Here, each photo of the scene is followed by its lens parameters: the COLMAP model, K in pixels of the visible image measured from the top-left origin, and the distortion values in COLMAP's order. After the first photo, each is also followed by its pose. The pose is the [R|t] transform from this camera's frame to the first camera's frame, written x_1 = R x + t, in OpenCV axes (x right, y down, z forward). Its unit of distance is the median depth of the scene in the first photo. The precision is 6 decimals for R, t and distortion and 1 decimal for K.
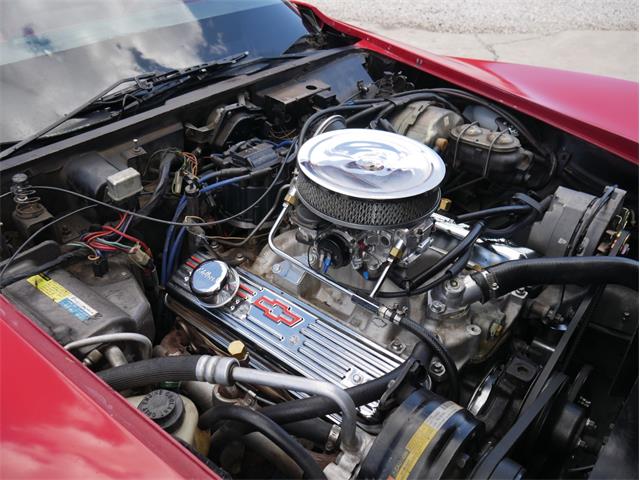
lens RADIAL K [[565.9, 0, 320.0], [0, 565.9, 240.0], [0, 0, 1]] dist [-0.003363, 0.012274]
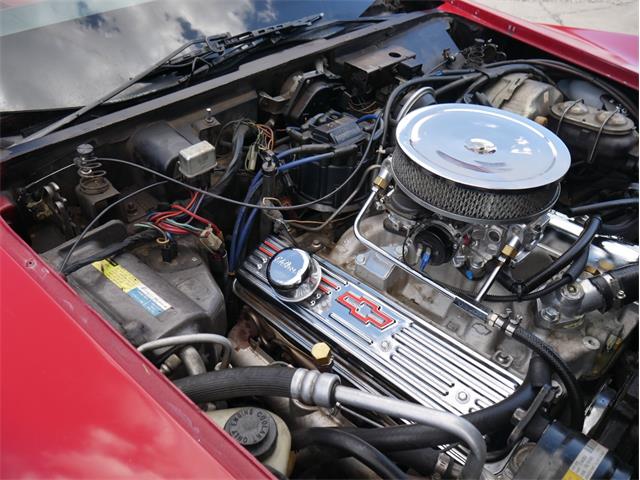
lens RADIAL K [[565.9, 0, 320.0], [0, 565.9, 240.0], [0, 0, 1]] dist [-0.003363, 0.012274]
pose [[0.997385, 0.043014, -0.058076, -0.094562], [-0.039983, 0.997826, 0.052384, -0.025725], [0.060203, -0.049925, 0.996937, 0.114652]]
